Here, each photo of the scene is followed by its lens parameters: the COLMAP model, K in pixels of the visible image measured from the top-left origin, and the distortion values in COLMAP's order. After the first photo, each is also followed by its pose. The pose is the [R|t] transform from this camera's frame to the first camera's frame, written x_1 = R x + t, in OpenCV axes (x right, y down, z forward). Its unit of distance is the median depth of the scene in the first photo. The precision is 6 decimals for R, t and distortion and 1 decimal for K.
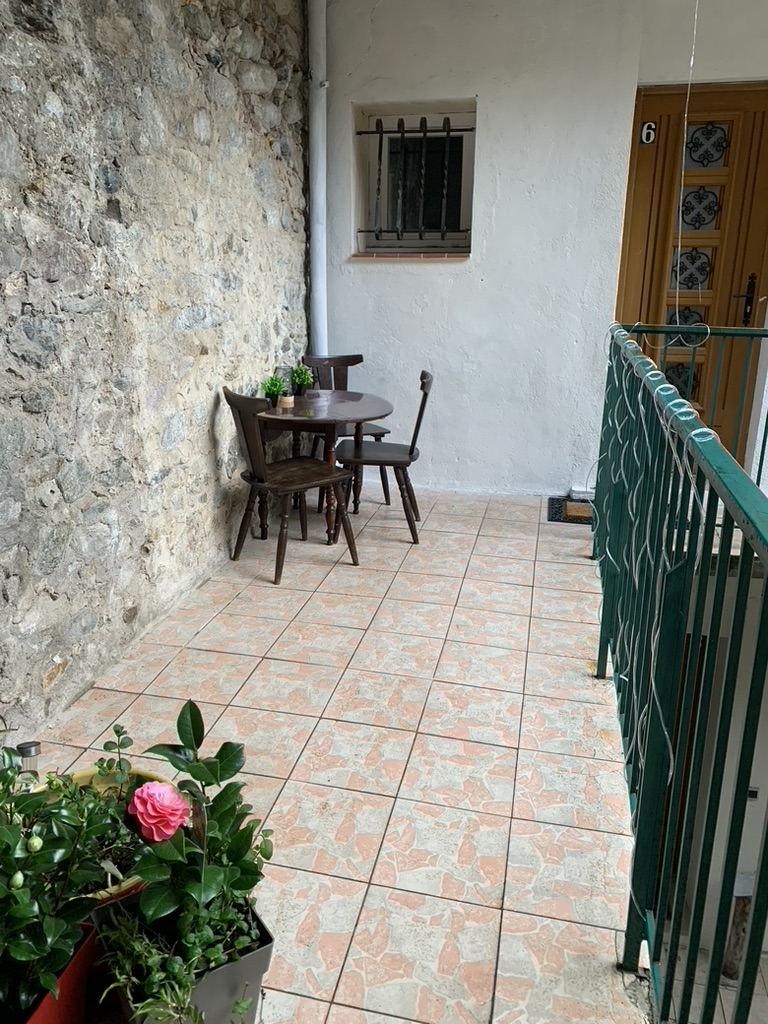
lens RADIAL K [[785.1, 0, 383.1], [0, 785.1, 508.7], [0, 0, 1]] dist [0.039507, -0.027911]
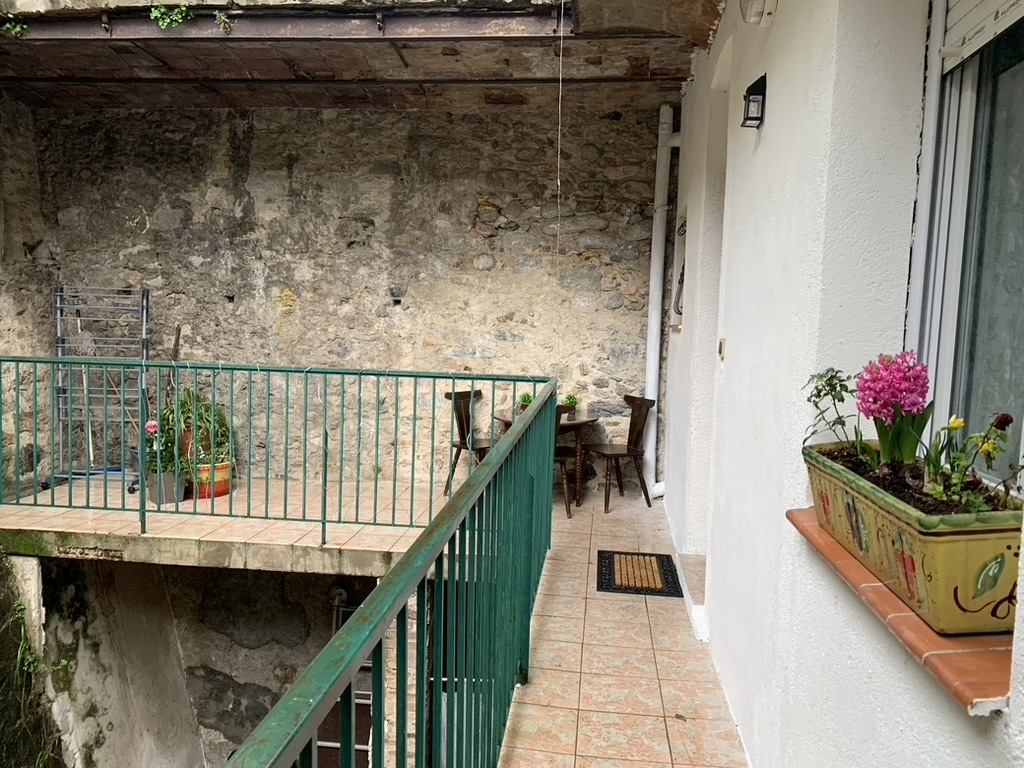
lens RADIAL K [[785.1, 0, 510.6], [0, 785.1, 384.2], [0, 0, 1]] dist [0.039507, -0.027911]
pose [[0.094057, 0.090254, -0.991467, 2.313685], [-0.325418, 0.943966, 0.055059, -0.415412], [0.940881, 0.317463, 0.118156, 1.196302]]
